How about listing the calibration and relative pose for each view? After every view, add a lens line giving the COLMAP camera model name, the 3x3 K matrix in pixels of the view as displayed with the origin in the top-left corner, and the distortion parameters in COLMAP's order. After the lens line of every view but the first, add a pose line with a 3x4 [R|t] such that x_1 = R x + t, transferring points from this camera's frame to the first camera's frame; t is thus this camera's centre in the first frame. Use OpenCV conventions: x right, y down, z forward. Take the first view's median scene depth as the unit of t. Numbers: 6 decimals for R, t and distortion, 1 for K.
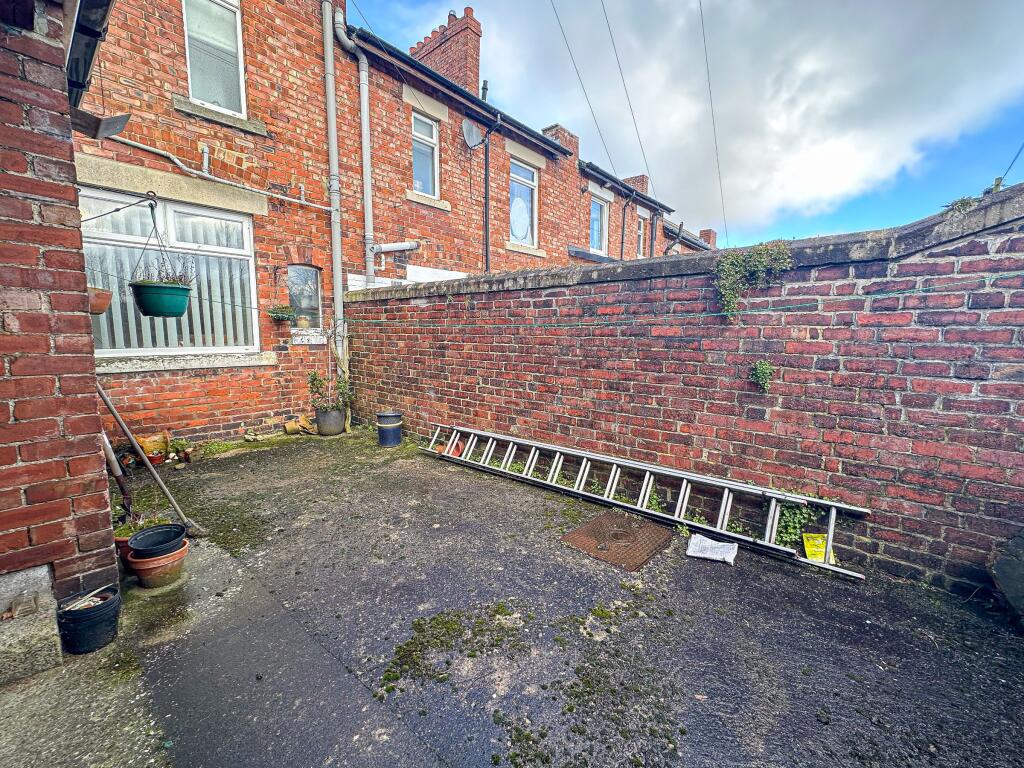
lens RADIAL K [[409.5, 0, 503.6], [0, 409.5, 383.3], [0, 0, 1]] dist [-0.001327, 0.000751]
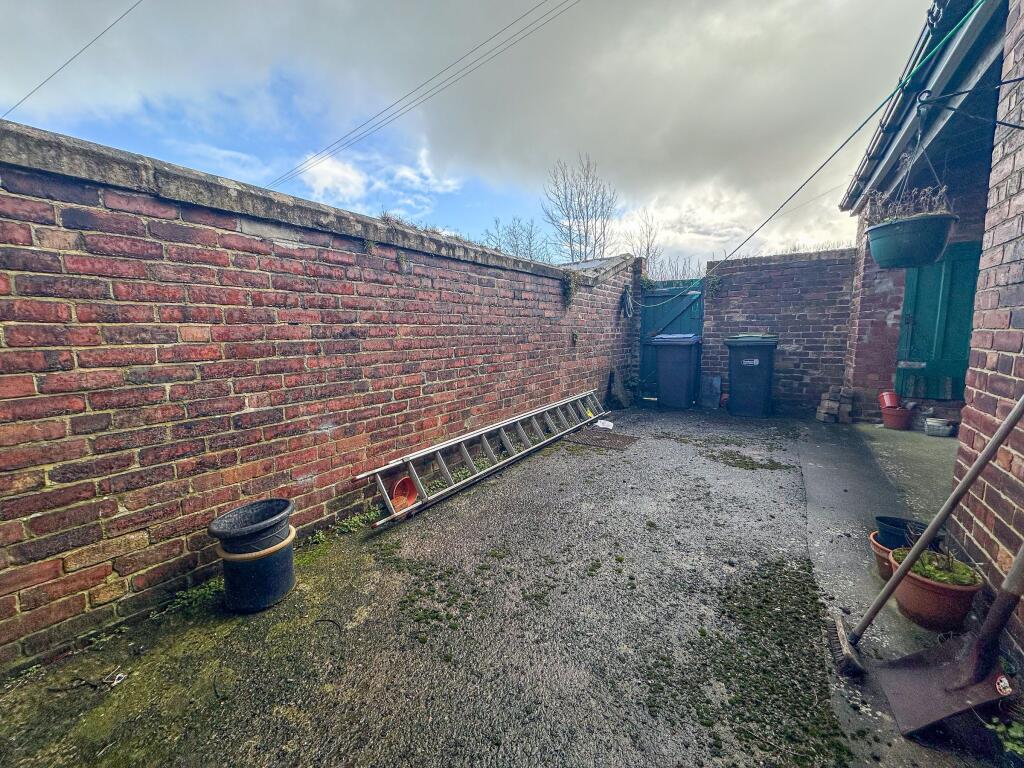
lens RADIAL K [[409.5, 0, 503.3], [0, 409.5, 384.9], [0, 0, 1]] dist [-0.001327, 0.000751]
pose [[-0.111097, -0.129509, 0.985335, -0.841640], [0.141018, 0.979386, 0.144626, -0.084308], [-0.983754, 0.155018, -0.090544, 1.011487]]
